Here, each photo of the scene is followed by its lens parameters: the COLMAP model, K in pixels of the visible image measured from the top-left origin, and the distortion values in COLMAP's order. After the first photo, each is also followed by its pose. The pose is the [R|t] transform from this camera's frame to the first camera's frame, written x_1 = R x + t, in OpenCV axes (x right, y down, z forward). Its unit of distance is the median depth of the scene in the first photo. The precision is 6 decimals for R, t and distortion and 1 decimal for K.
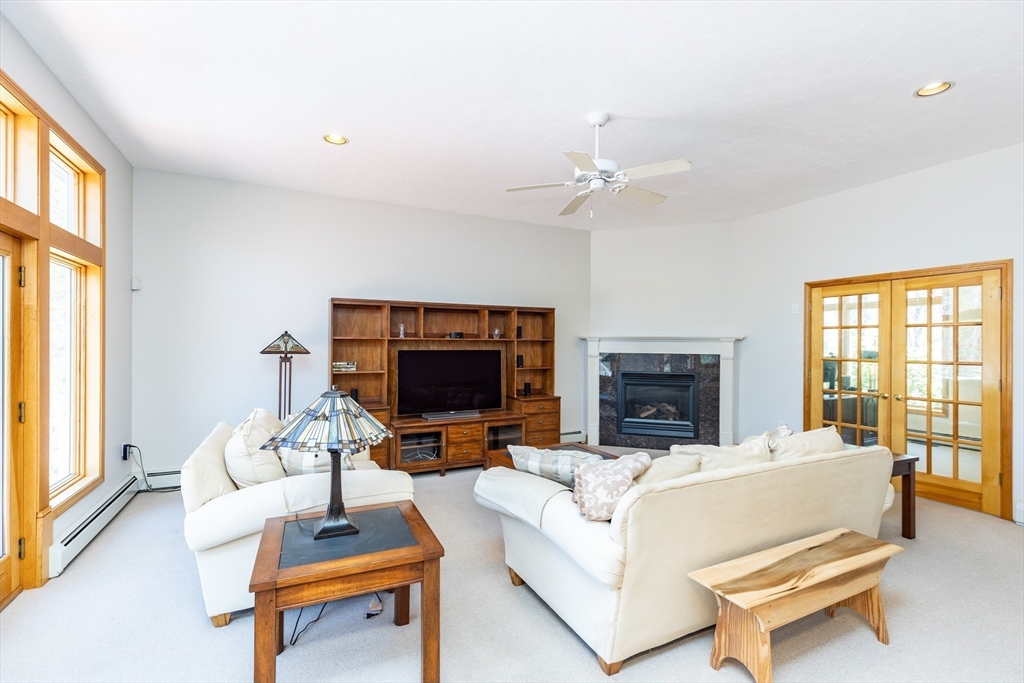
lens RADIAL K [[466.1, 0, 529.3], [0, 466.1, 343.2], [0, 0, 1]] dist [0.009625, -0.000664]
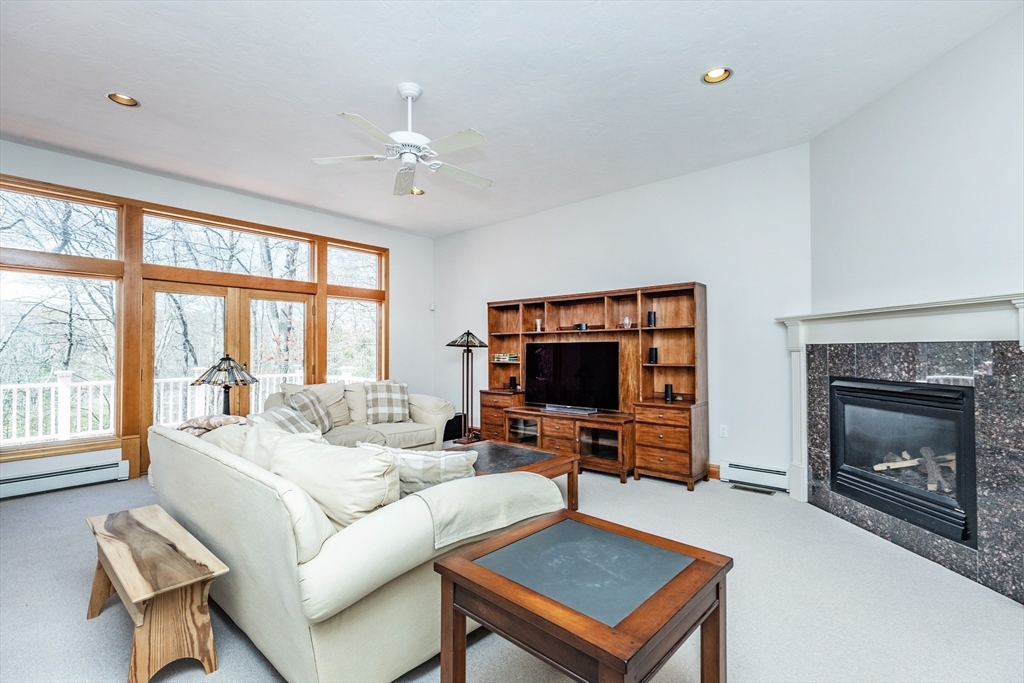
lens RADIAL K [[466.1, 0, 508.5], [0, 466.1, 346.3], [0, 0, 1]] dist [0.009625, -0.000664]
pose [[0.345329, -0.012853, -0.938394, 0.718150], [0.008429, 0.999908, -0.010594, 0.032506], [0.938444, -0.004252, 0.345406, 0.559880]]
